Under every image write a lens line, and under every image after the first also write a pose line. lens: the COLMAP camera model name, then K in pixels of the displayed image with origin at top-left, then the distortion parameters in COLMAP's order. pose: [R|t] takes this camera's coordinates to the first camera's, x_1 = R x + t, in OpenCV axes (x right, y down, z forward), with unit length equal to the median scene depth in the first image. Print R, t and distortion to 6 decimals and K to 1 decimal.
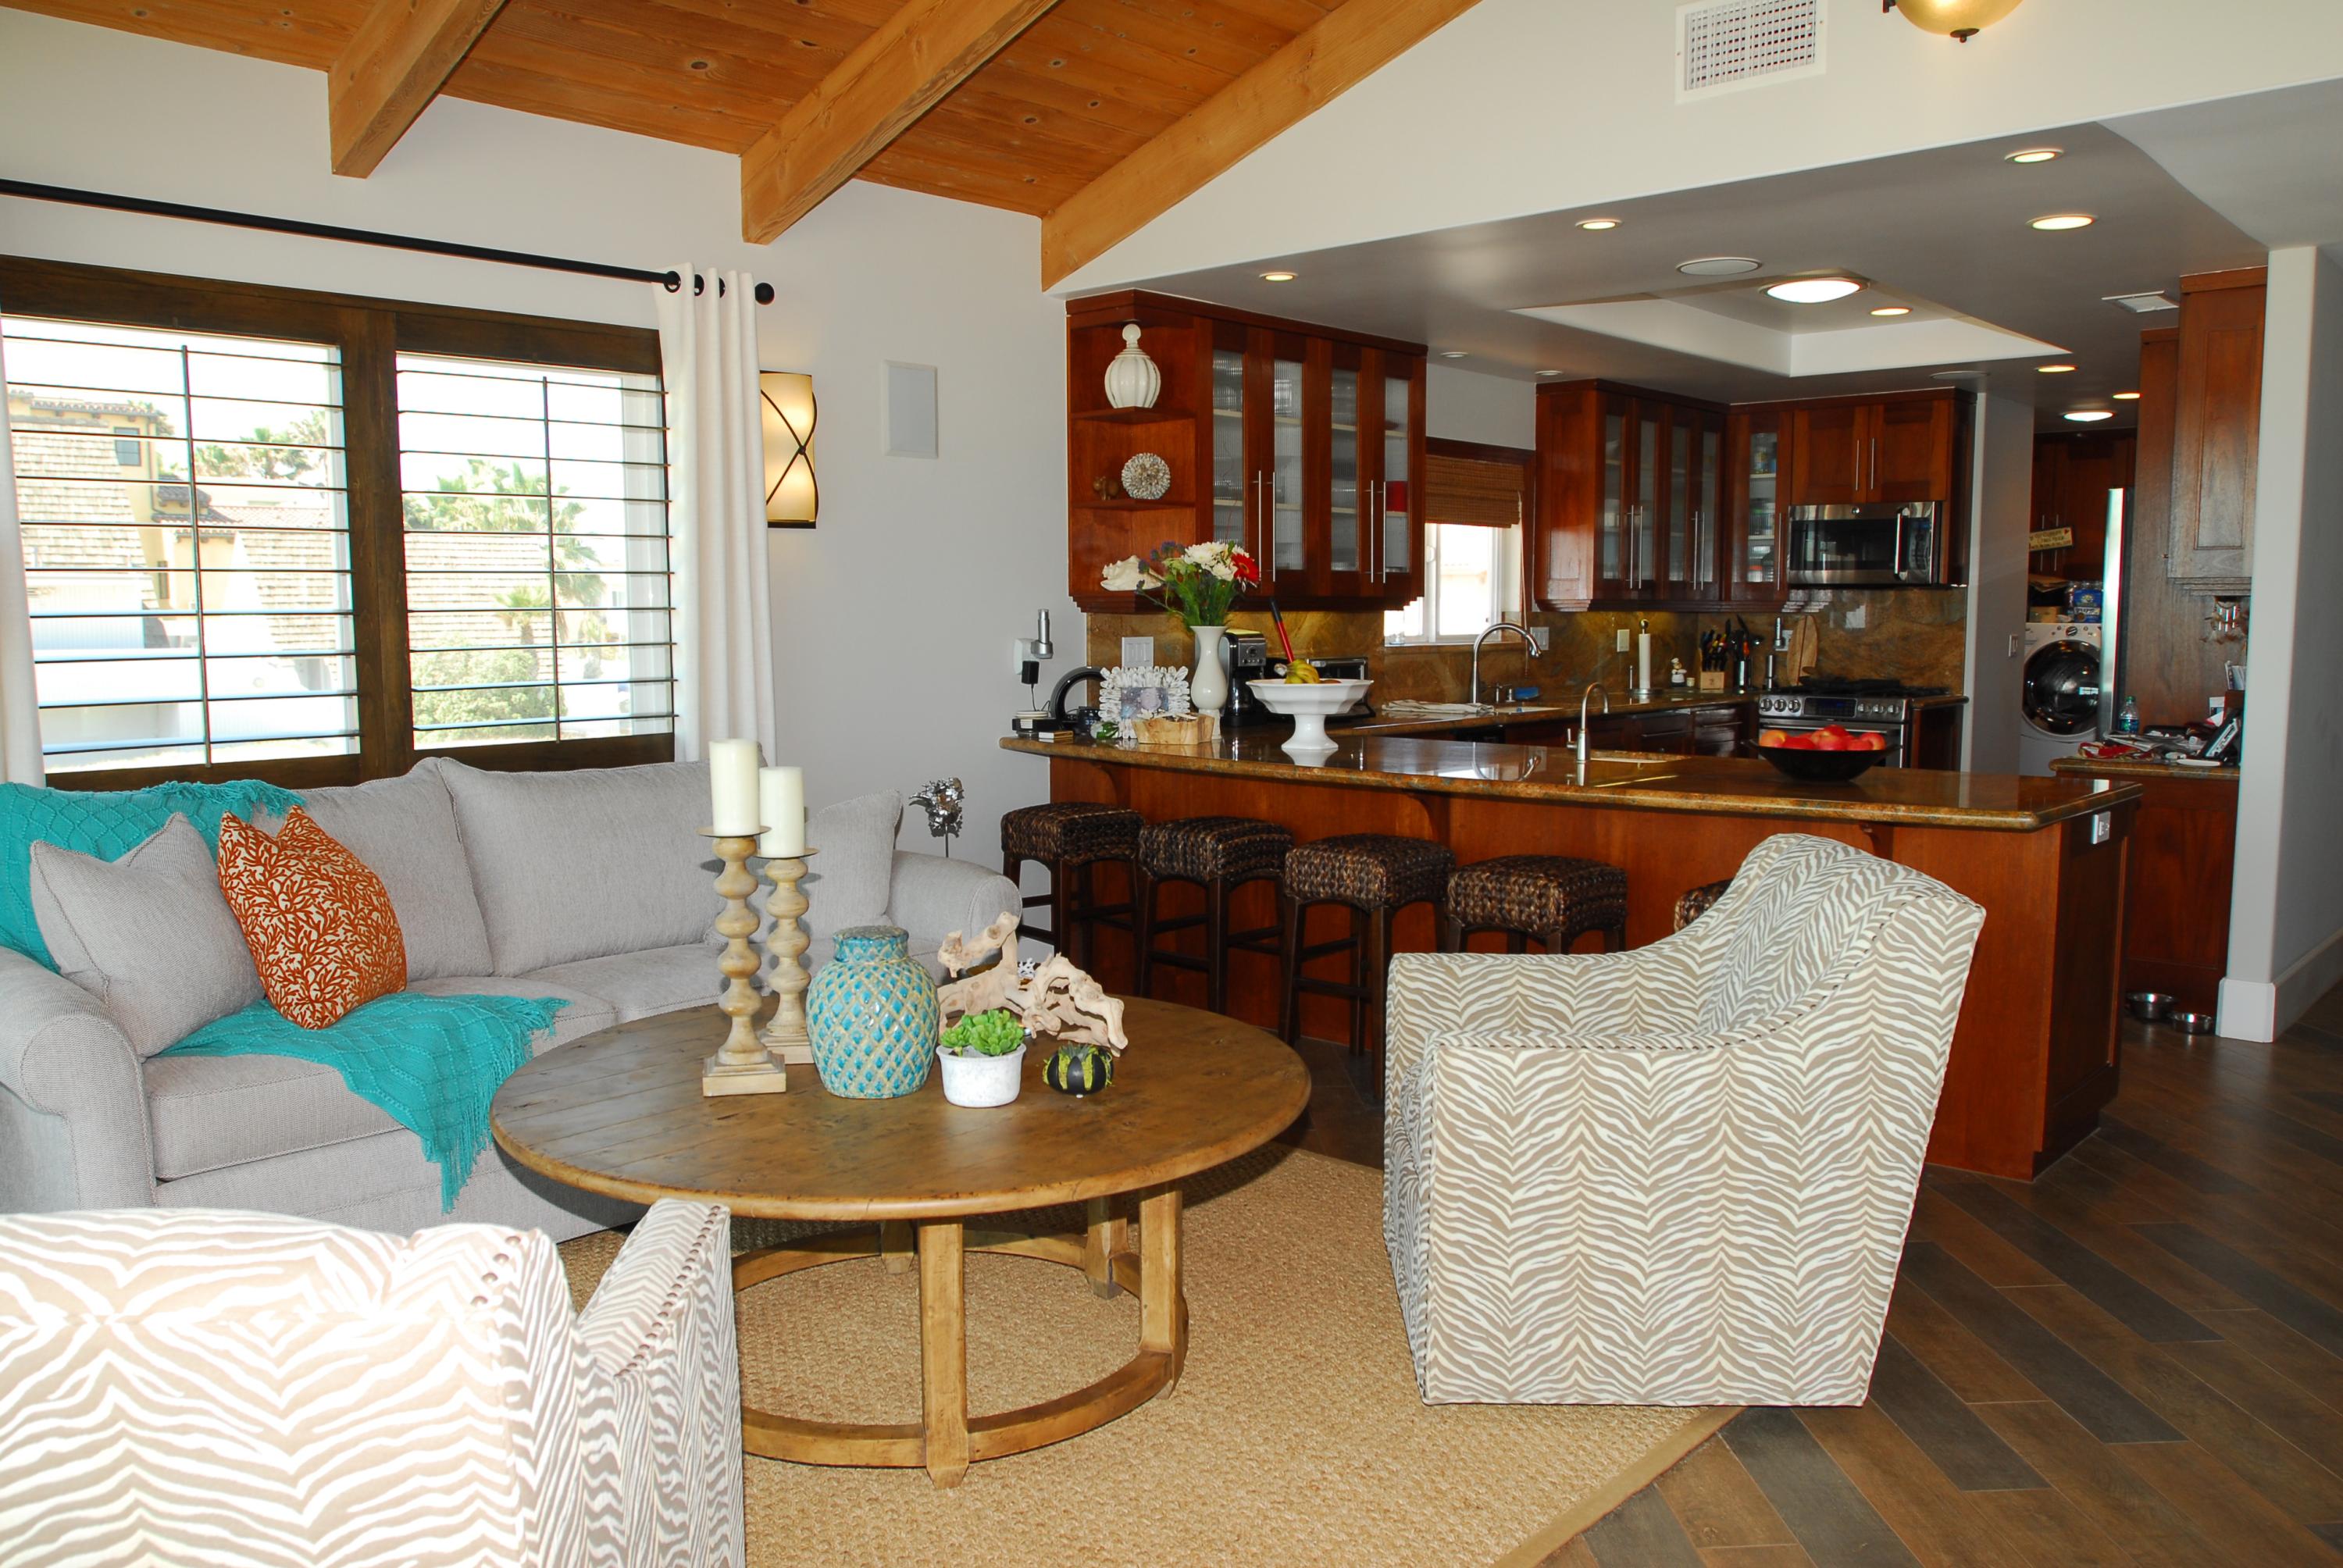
lens RADIAL K [[1726.9, 0, 1171.5], [0, 1726.9, 784.0], [0, 0, 1]] dist [-0.087064, 0.054239]
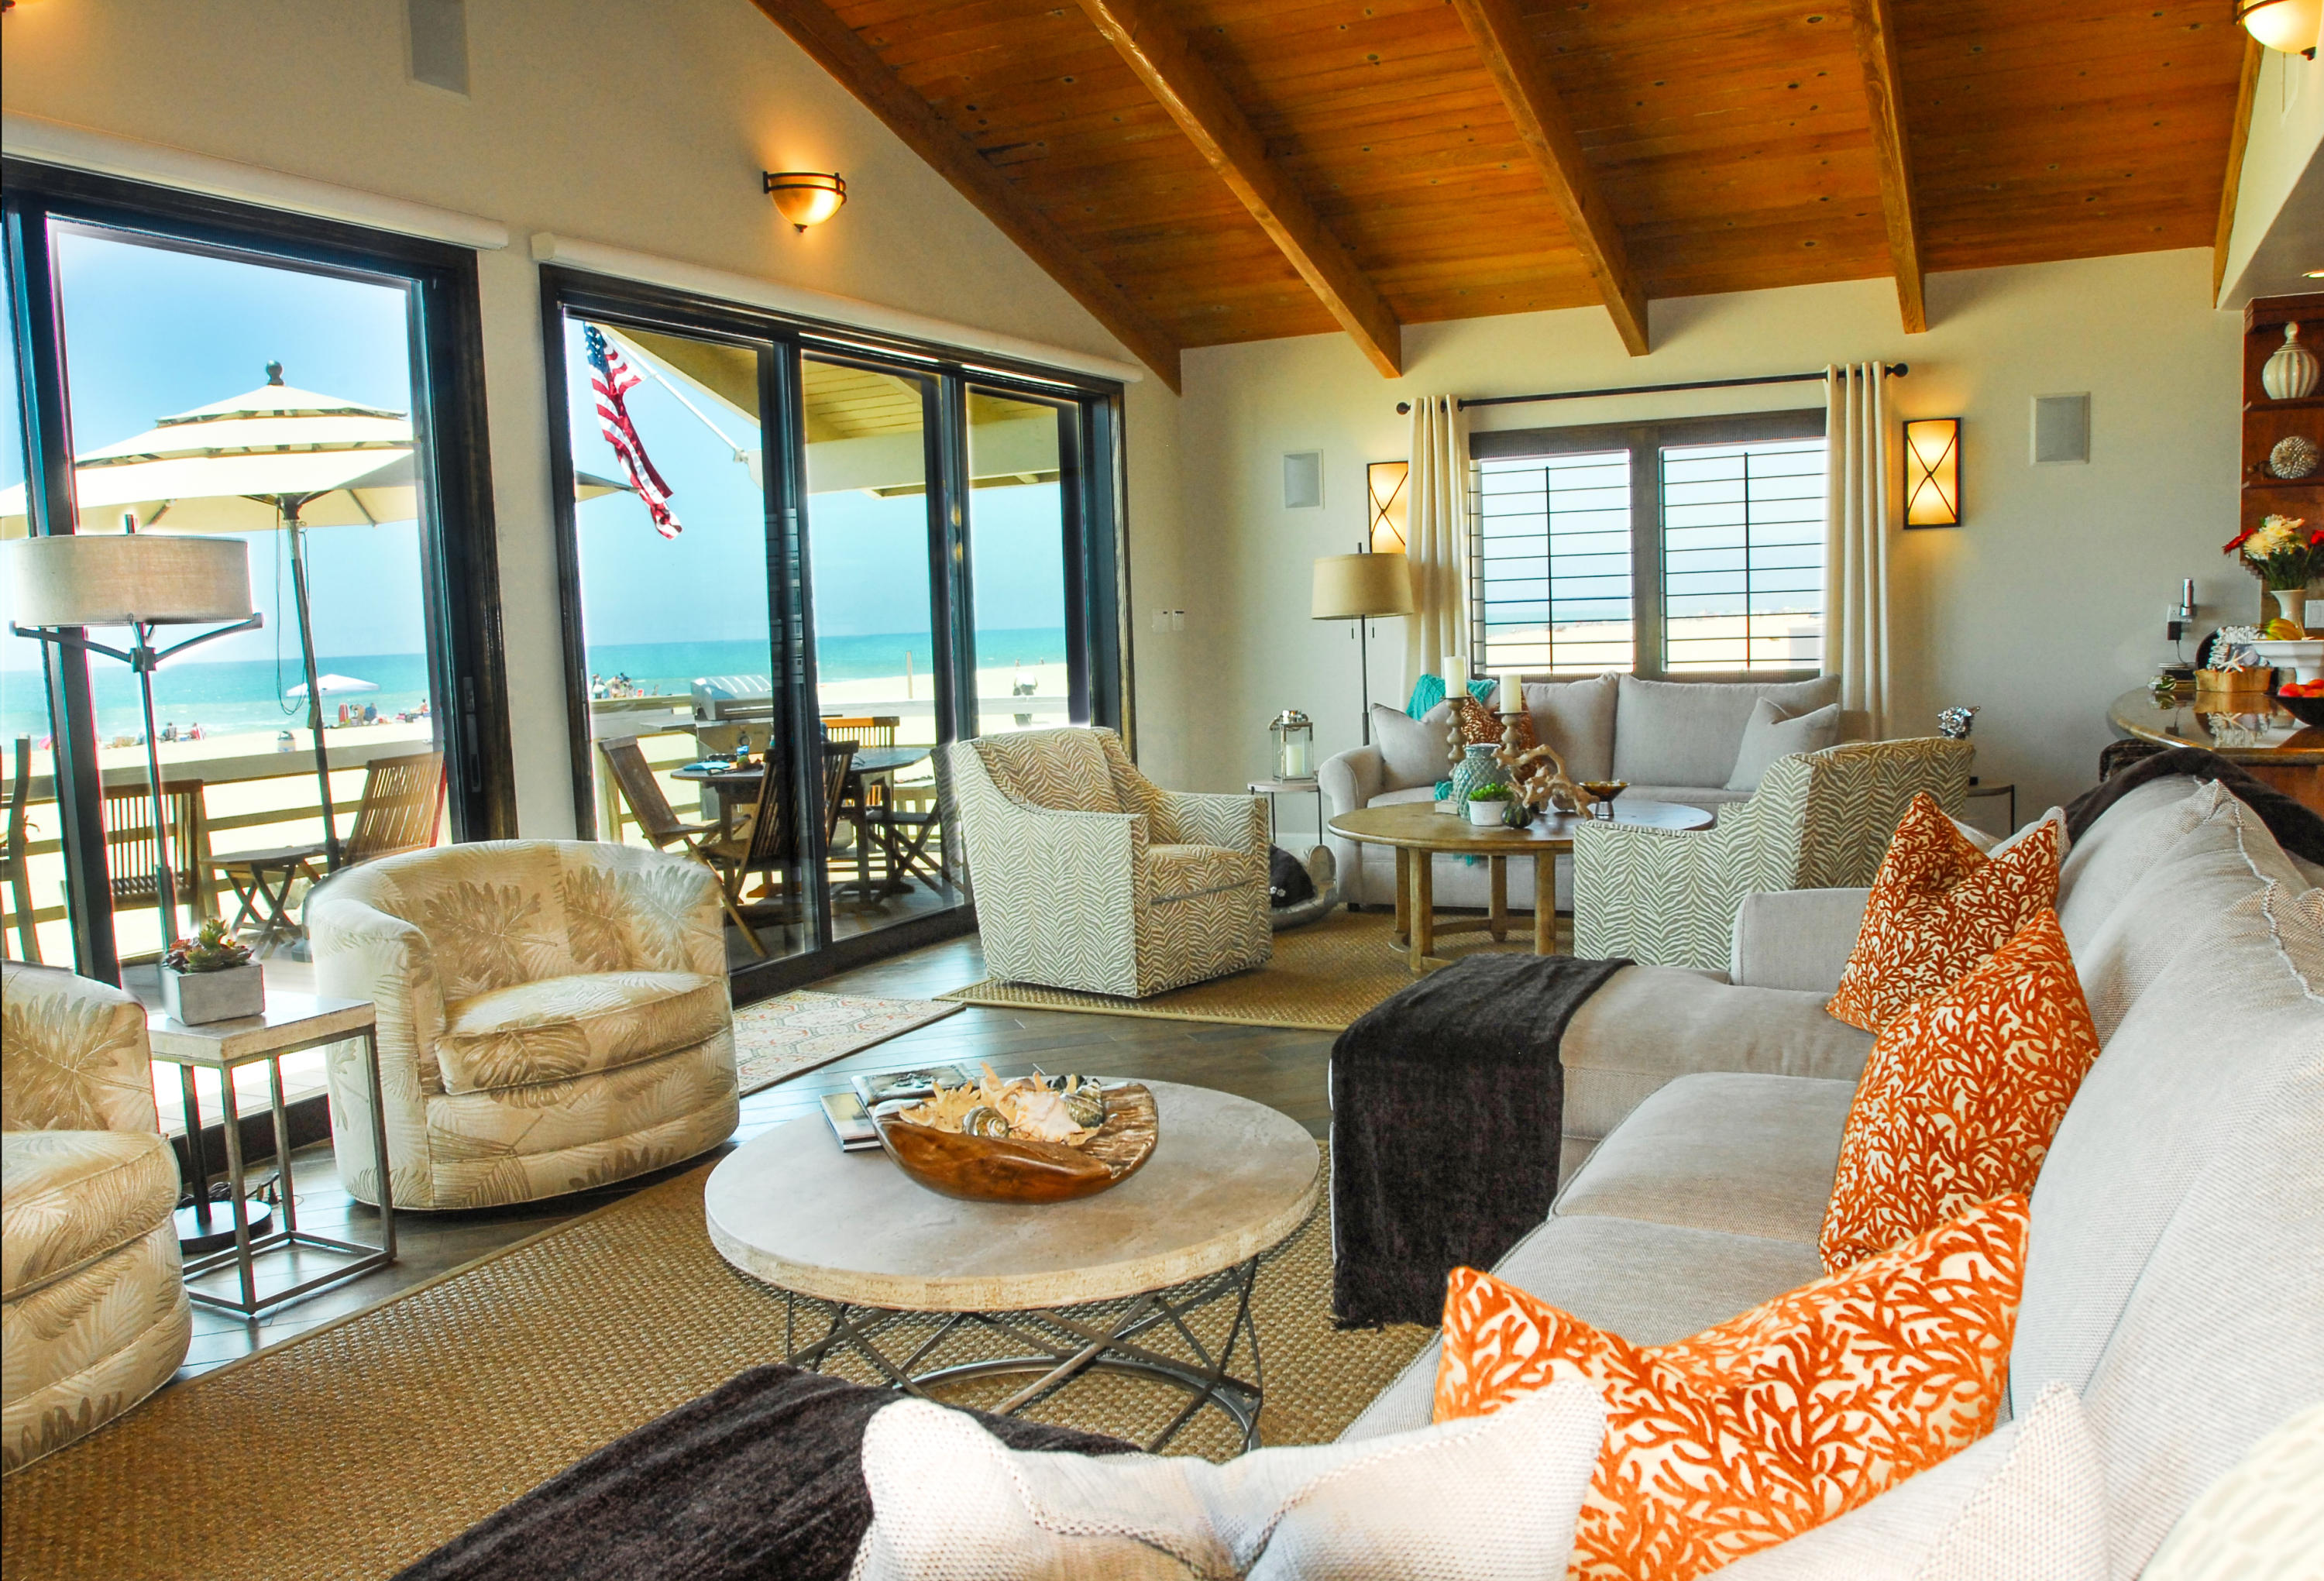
lens RADIAL K [[1770.7, 0, 1162.0], [0, 1770.7, 790.5], [0, 0, 1]] dist [-0.060287, 0.002941]
pose [[0.304698, 0.083706, -0.948764, 0.861725], [-0.061380, 0.995786, 0.068143, 0.007375], [0.950469, 0.037472, 0.308552, -0.043109]]
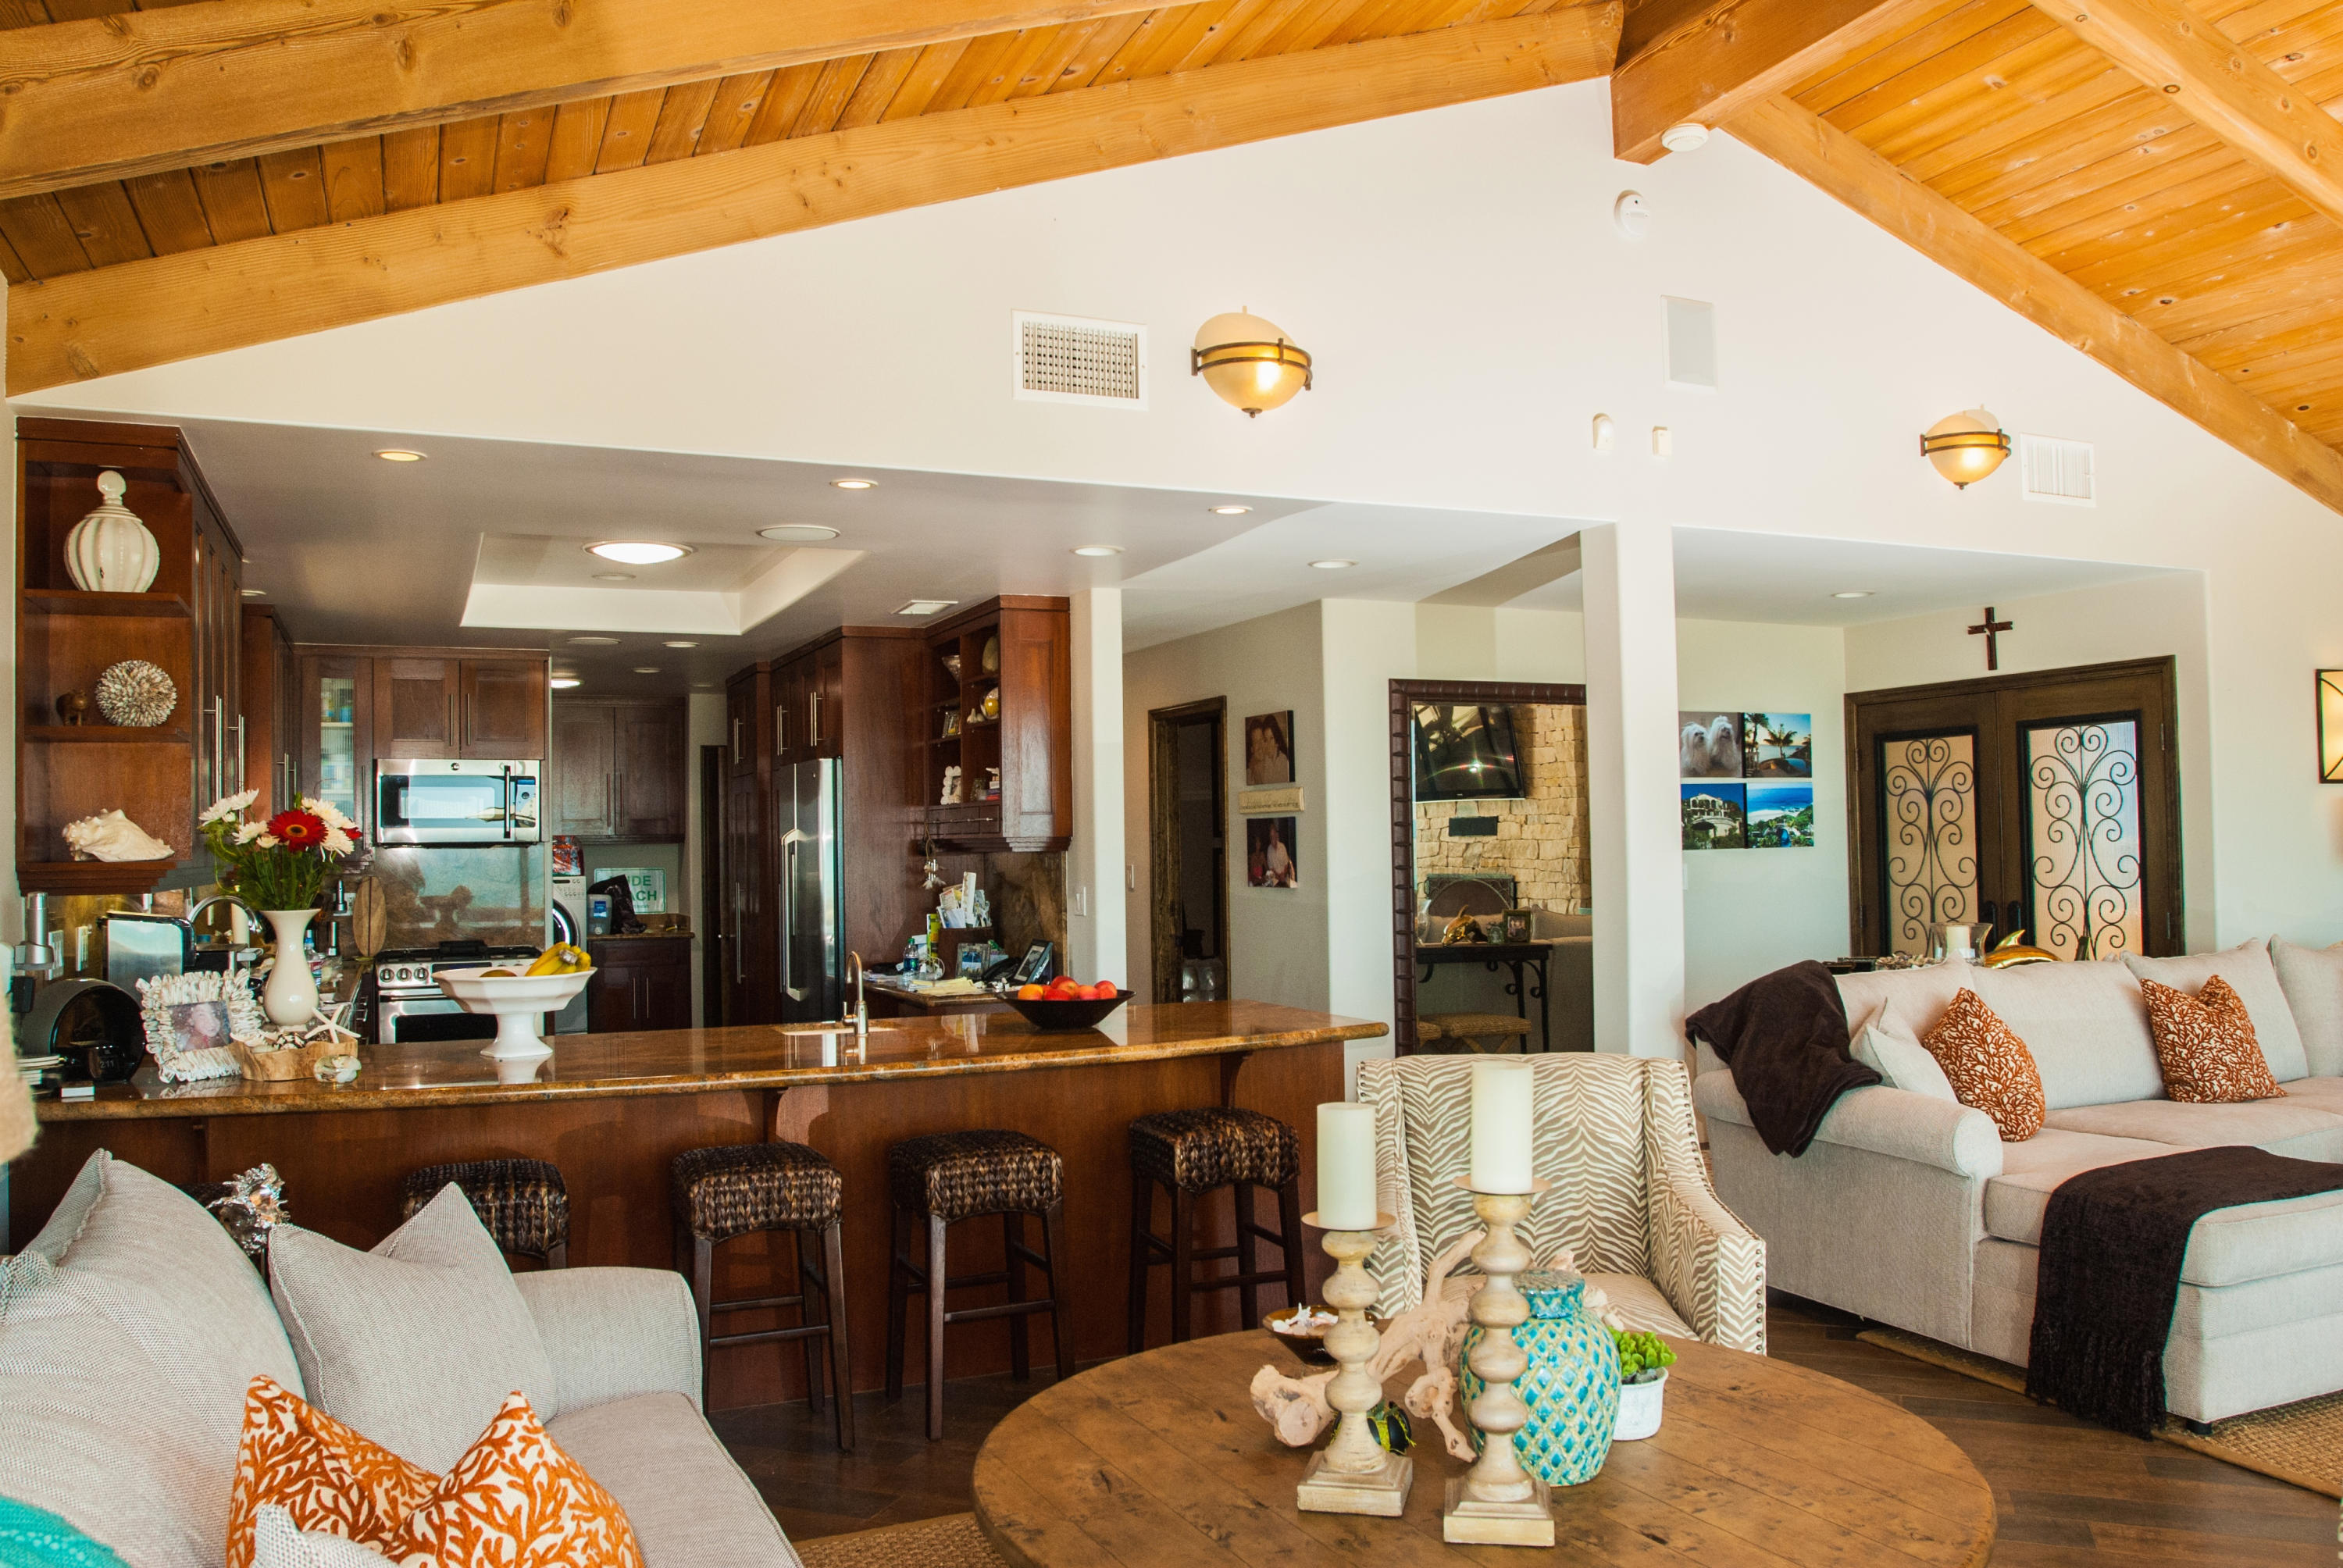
lens RADIAL K [[1726.9, 0, 1171.5], [0, 1726.9, 784.0], [0, 0, 1]] dist [-0.087064, 0.054239]
pose [[0.399746, 0.028926, 0.916170, -0.468052], [0.106565, 0.991258, -0.077794, -0.048168], [-0.910411, 0.128729, 0.393168, 0.375961]]
